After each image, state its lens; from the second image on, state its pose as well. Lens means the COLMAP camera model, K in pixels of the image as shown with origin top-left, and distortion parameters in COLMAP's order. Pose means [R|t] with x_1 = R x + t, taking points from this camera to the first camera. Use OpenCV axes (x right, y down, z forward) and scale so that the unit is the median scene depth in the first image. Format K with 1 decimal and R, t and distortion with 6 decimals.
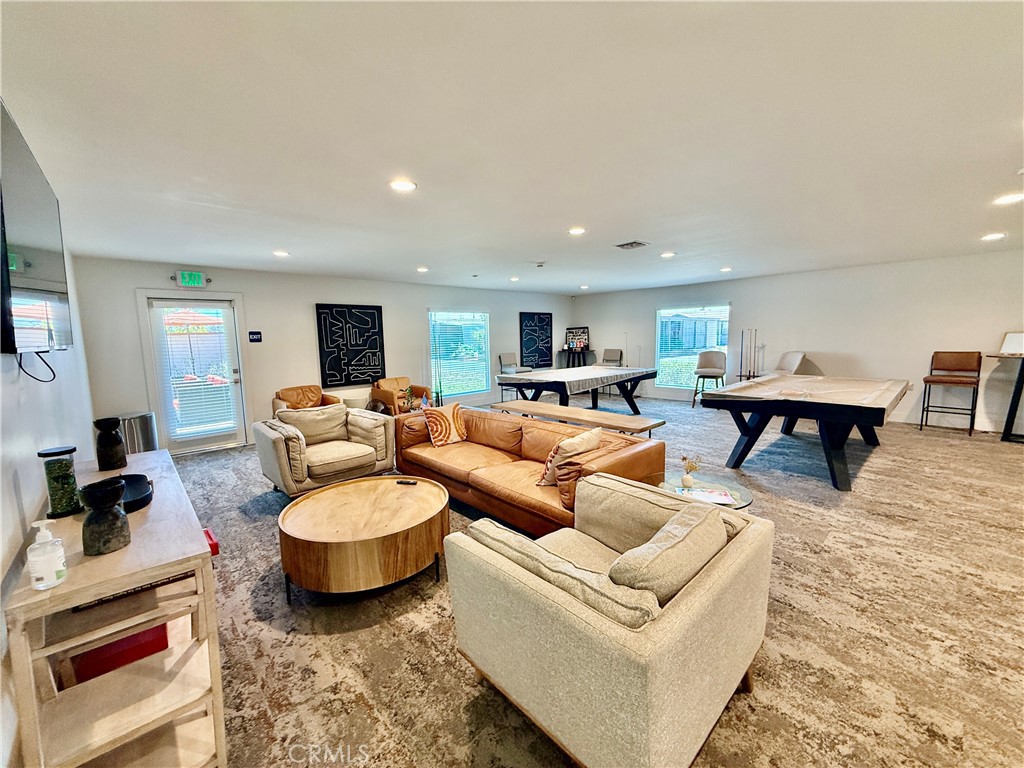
lens RADIAL K [[413.2, 0, 513.3], [0, 413.2, 379.4], [0, 0, 1]] dist [0.002036, -0.000342]
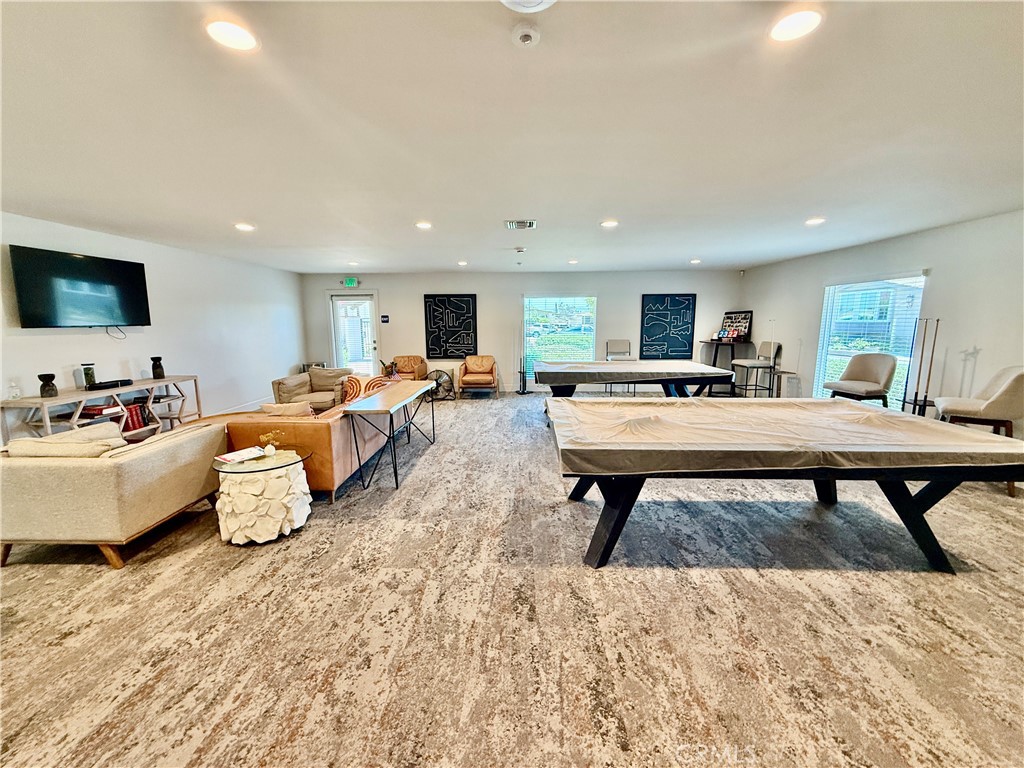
lens RADIAL K [[413.2, 0, 512.4], [0, 413.2, 384.6], [0, 0, 1]] dist [0.002036, -0.000342]
pose [[0.703078, 0.127720, -0.699549, 0.659413], [-0.085095, 0.991781, 0.095550, -0.045406], [0.706003, -0.007651, 0.708168, 0.247440]]
